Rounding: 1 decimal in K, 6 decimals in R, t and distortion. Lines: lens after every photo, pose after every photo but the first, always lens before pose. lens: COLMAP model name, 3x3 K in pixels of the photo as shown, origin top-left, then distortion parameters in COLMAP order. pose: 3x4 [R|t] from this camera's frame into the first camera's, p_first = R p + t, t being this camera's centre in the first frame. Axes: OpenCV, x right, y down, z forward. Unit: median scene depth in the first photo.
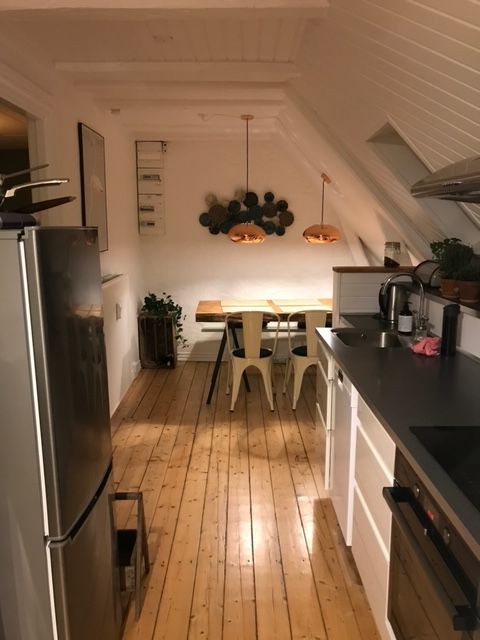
lens RADIAL K [[514.2, 0, 239.8], [0, 514.2, 321.7], [0, 0, 1]] dist [-0.013388, -0.003466]
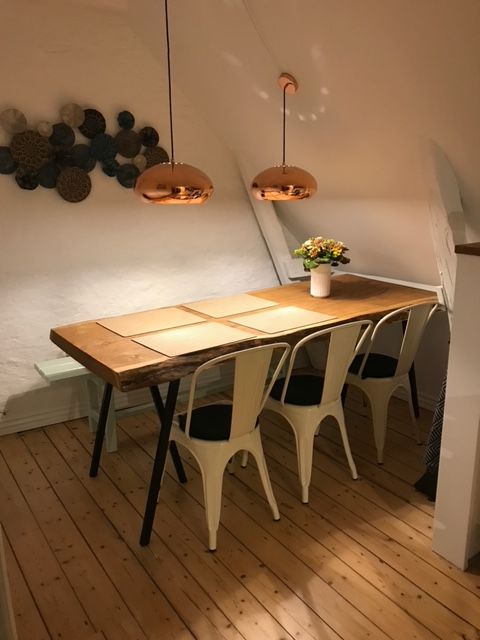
lens RADIAL K [[514.2, 0, 240.9], [0, 514.2, 317.1], [0, 0, 1]] dist [-0.013388, -0.003466]
pose [[0.819721, -0.154613, 0.551499, -0.181486], [0.113319, 0.987622, 0.108449, -0.076464], [-0.561441, -0.026403, 0.827096, 0.459543]]
